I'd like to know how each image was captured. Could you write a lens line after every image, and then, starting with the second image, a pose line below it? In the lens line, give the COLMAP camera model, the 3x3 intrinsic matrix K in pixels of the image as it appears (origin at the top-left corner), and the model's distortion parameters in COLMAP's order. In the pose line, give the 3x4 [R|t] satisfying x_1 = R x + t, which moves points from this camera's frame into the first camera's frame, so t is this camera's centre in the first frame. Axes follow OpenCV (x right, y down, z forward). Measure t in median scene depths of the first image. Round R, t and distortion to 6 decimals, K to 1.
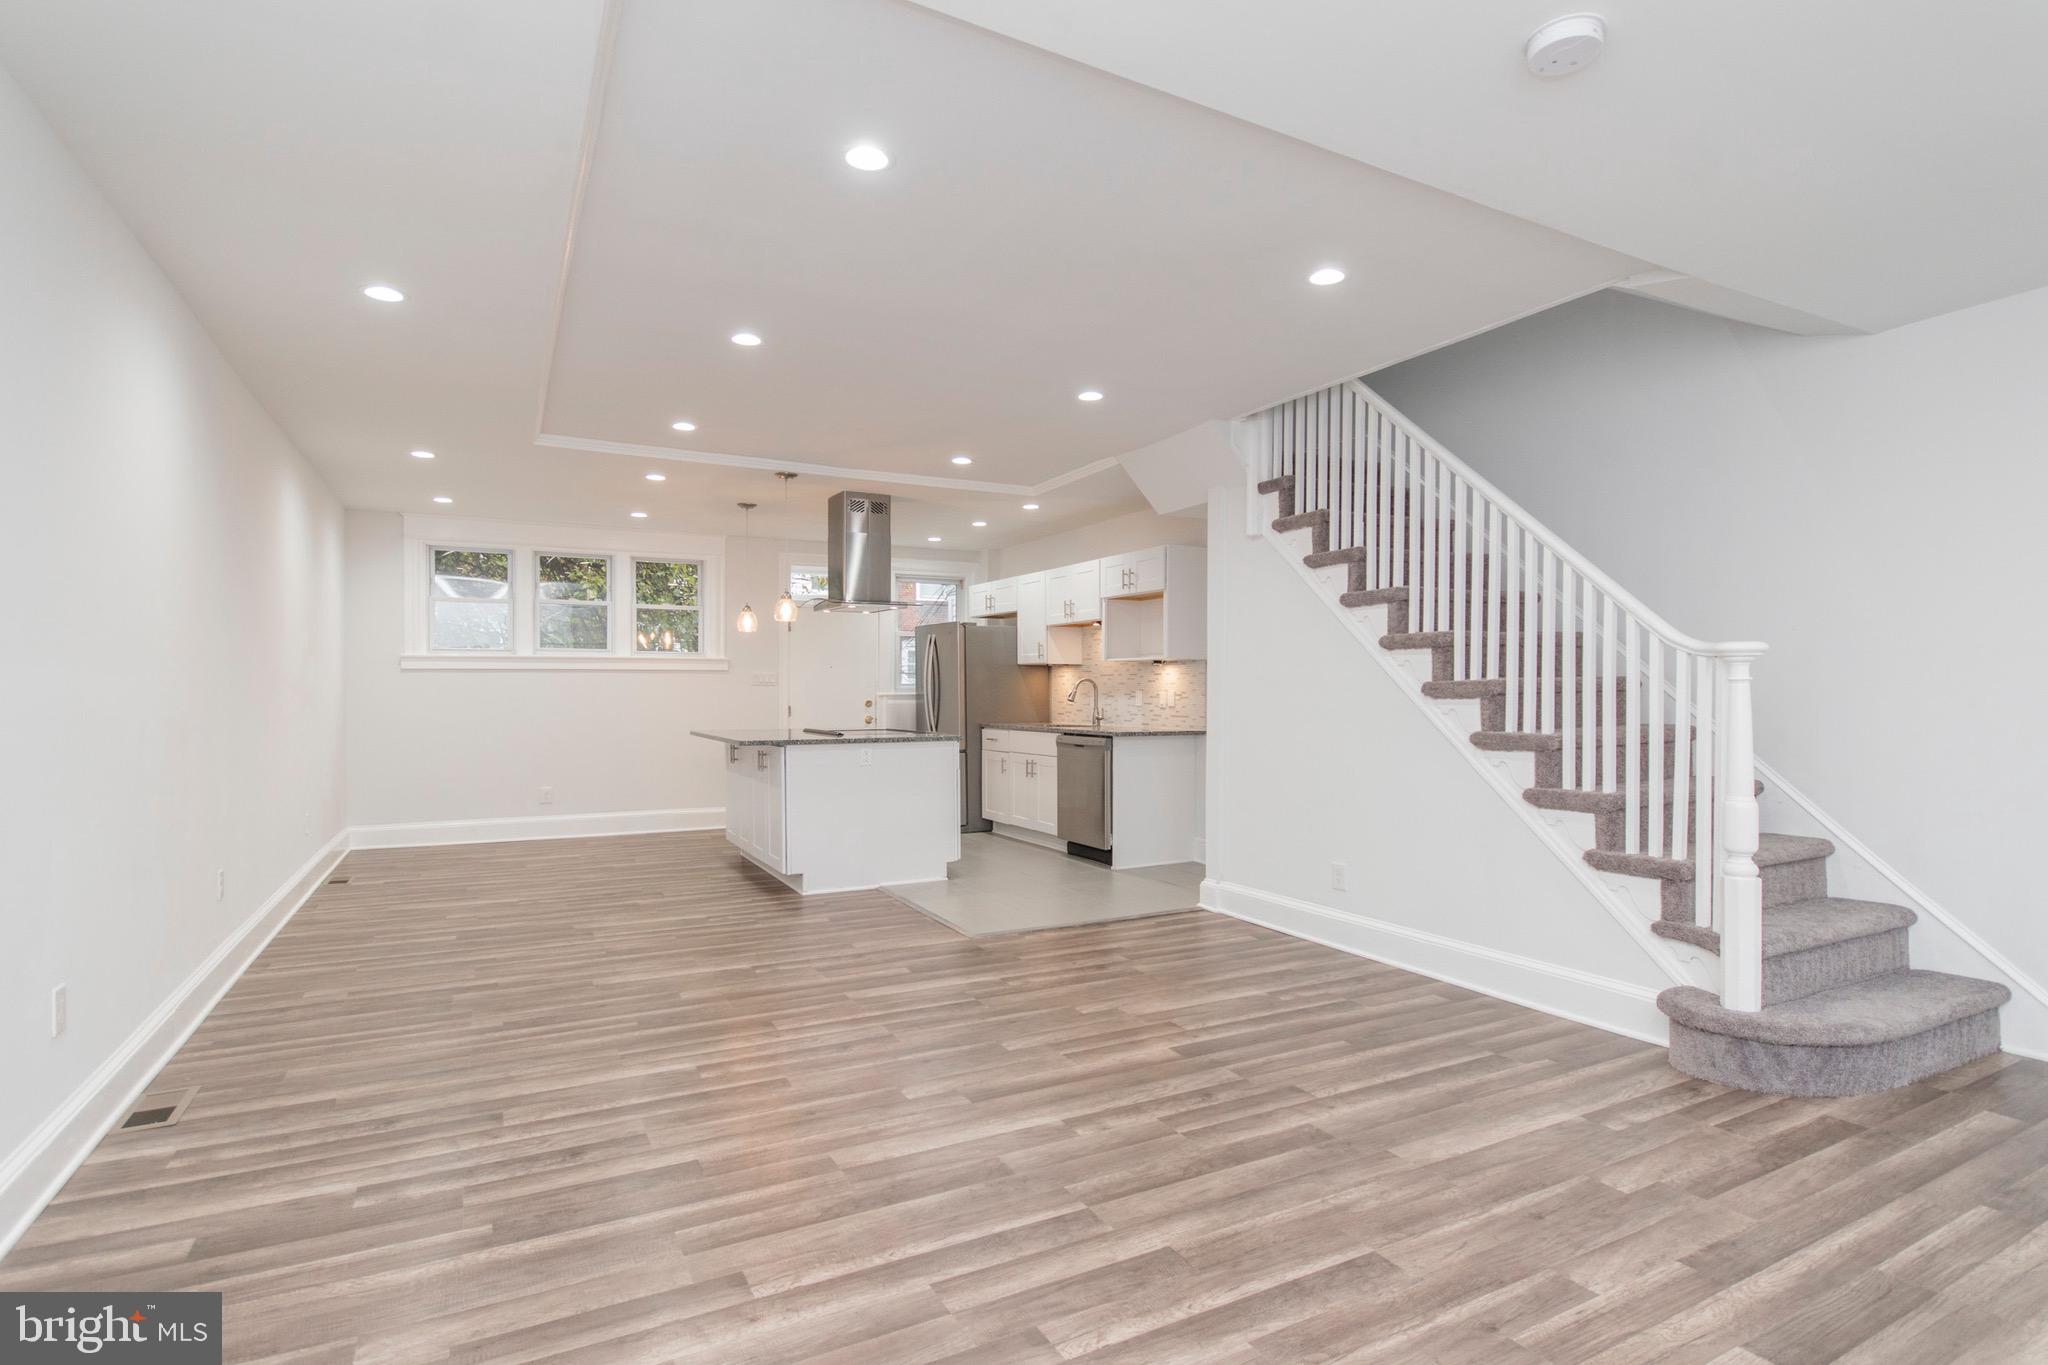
lens RADIAL K [[965.5, 0, 1046.1], [0, 965.5, 689.9], [0, 0, 1]] dist [0.004757, -0.005925]
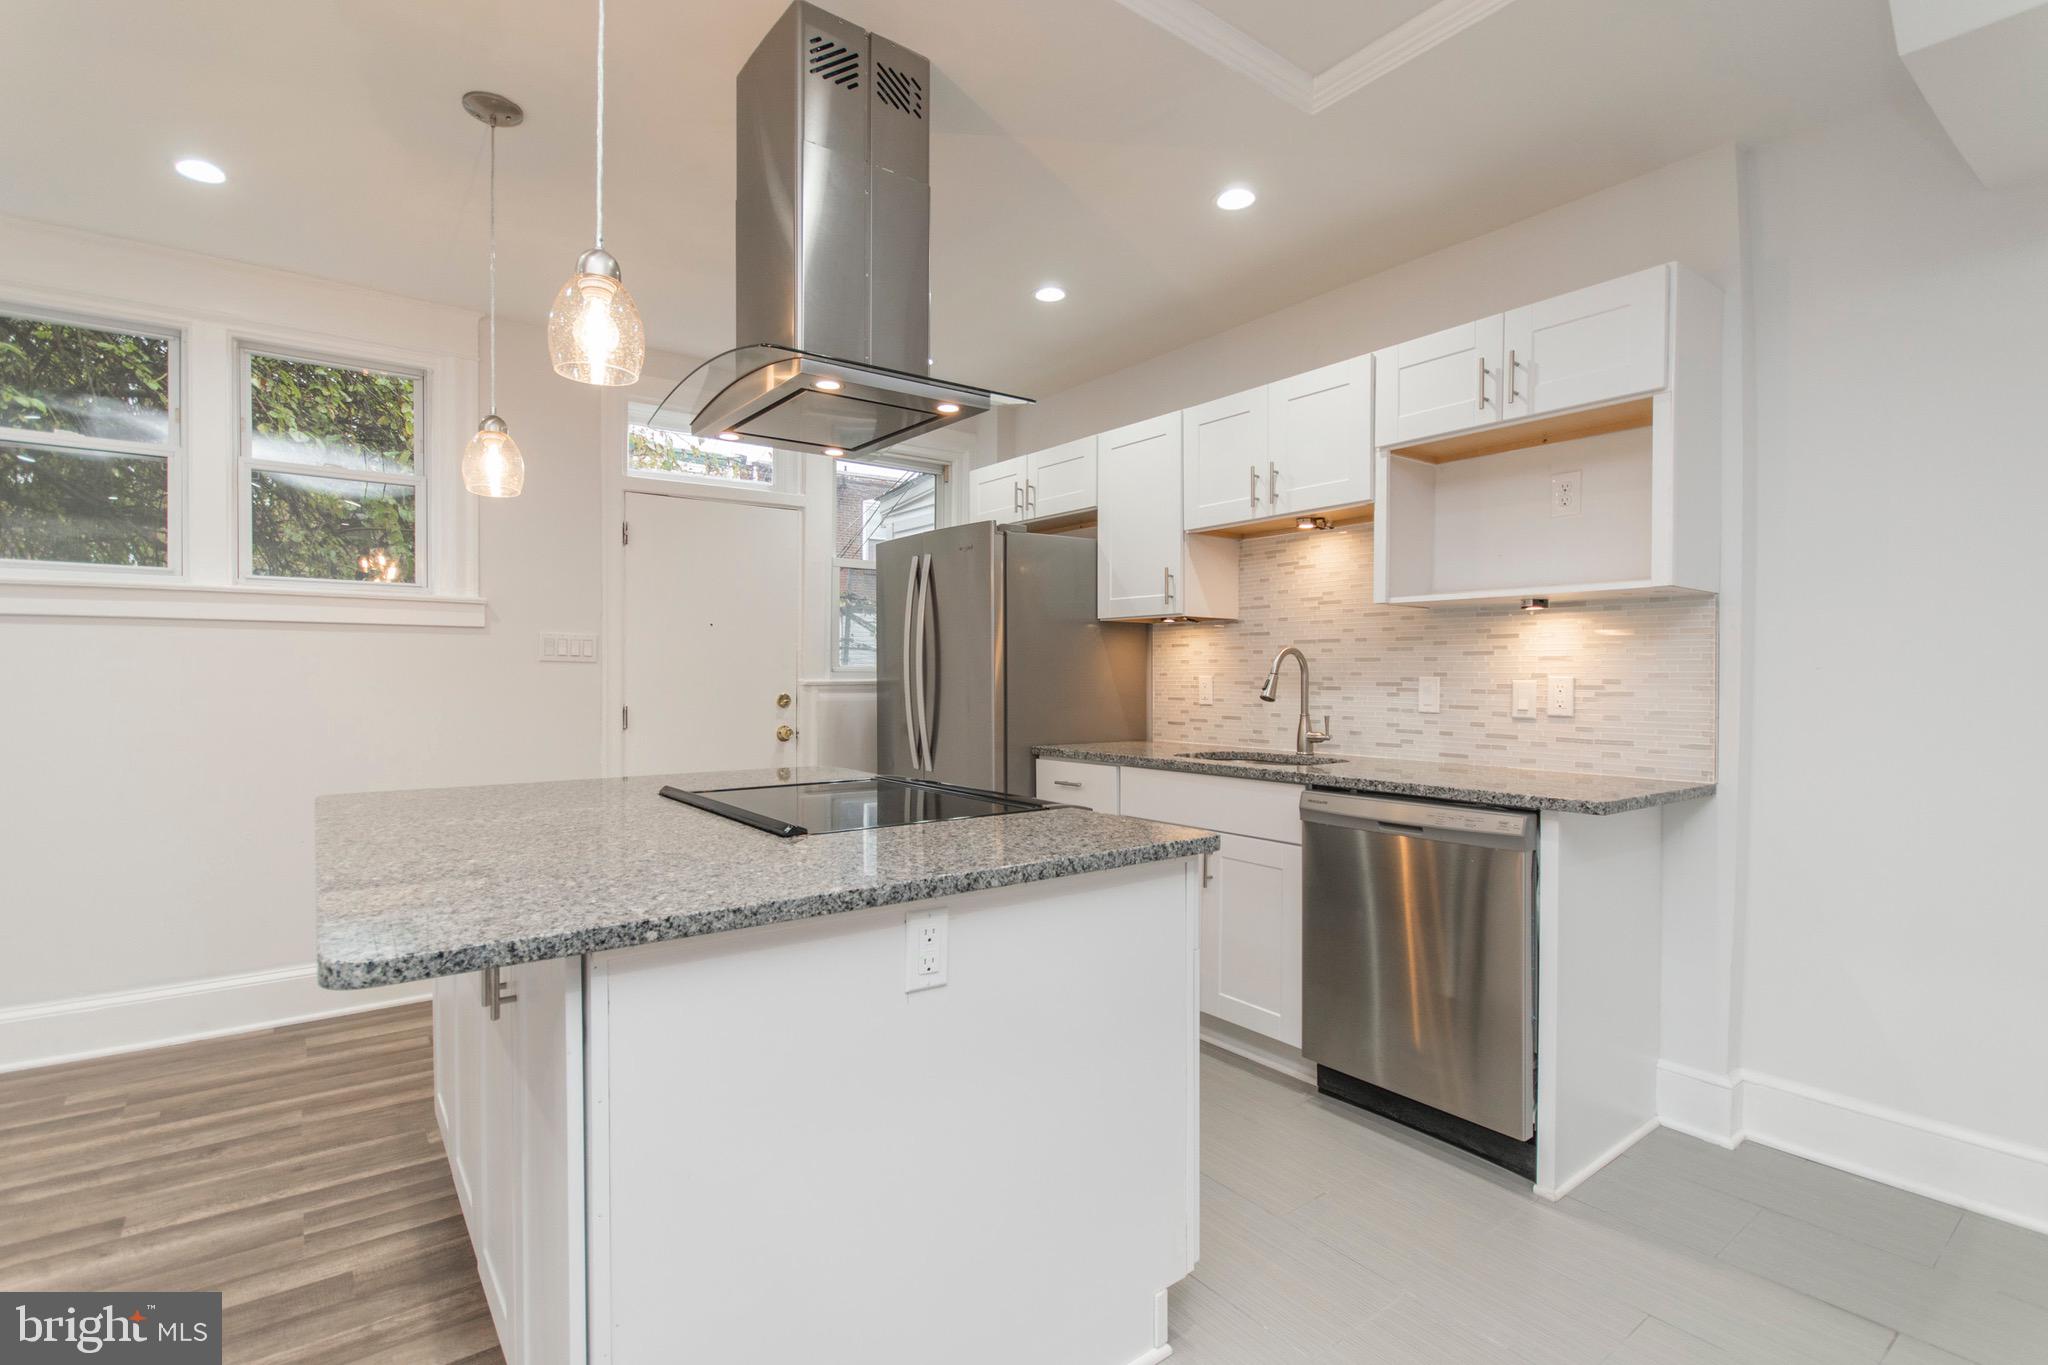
lens RADIAL K [[965.5, 0, 1011.9], [0, 965.5, 690.0], [0, 0, 1]] dist [0.004757, -0.005925]
pose [[0.990116, 0.005389, 0.140144, -0.337083], [-0.008448, 0.999739, 0.021243, -0.003867], [-0.139993, -0.022217, 0.989903, 1.333366]]
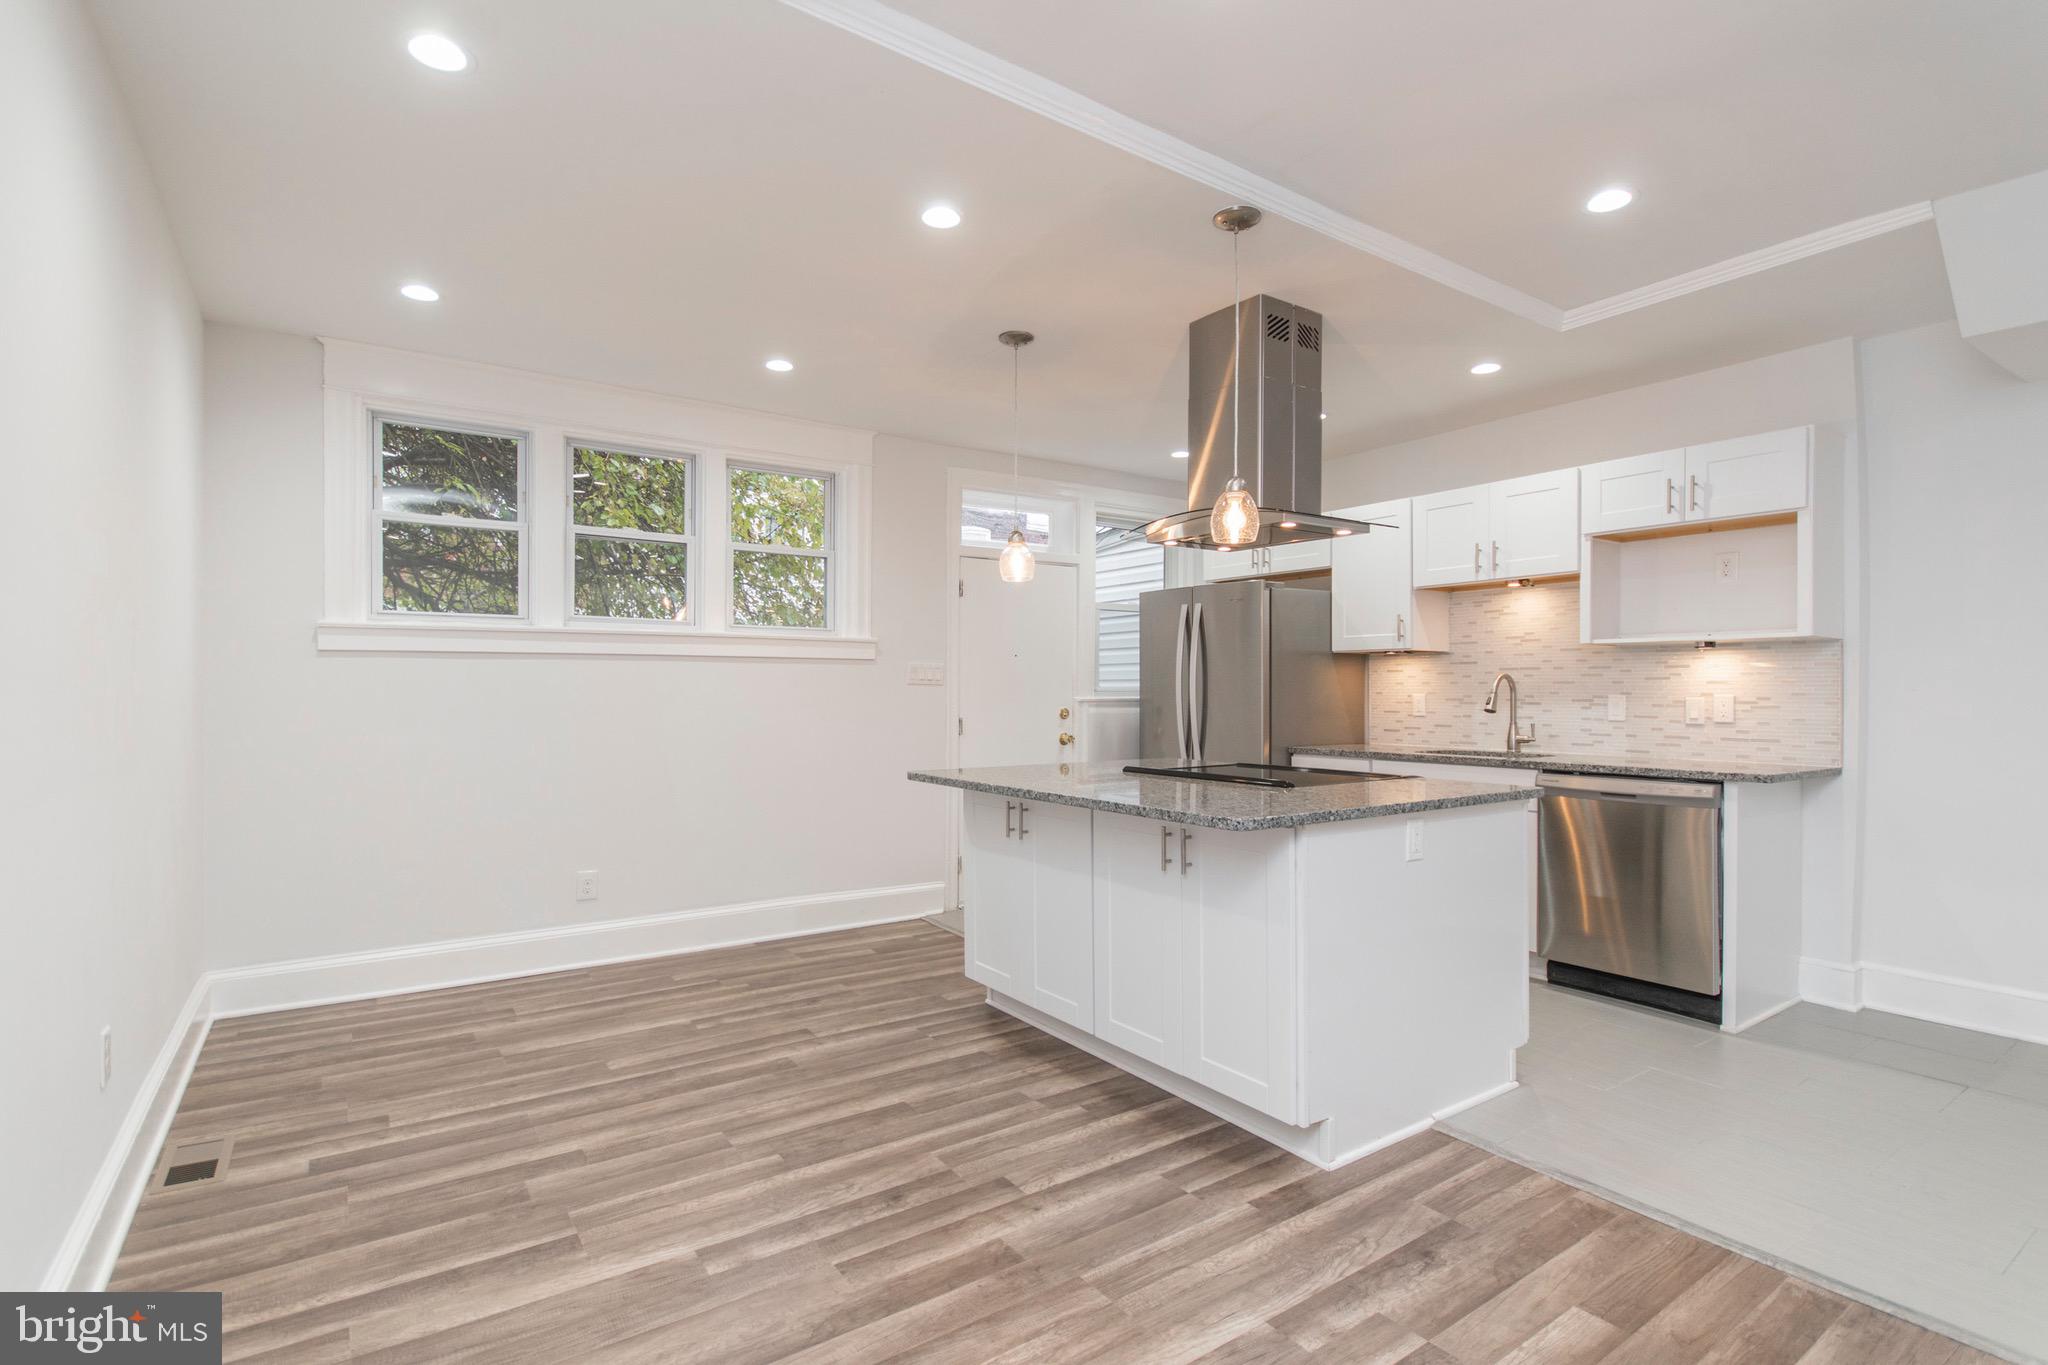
lens RADIAL K [[965.5, 0, 982.7], [0, 965.5, 697.5], [0, 0, 1]] dist [0.004757, -0.005925]
pose [[0.997929, 0.005540, 0.064087, -0.735505], [-0.006343, 0.999904, 0.012331, -0.007528], [-0.064013, -0.012712, 0.997868, 0.965482]]
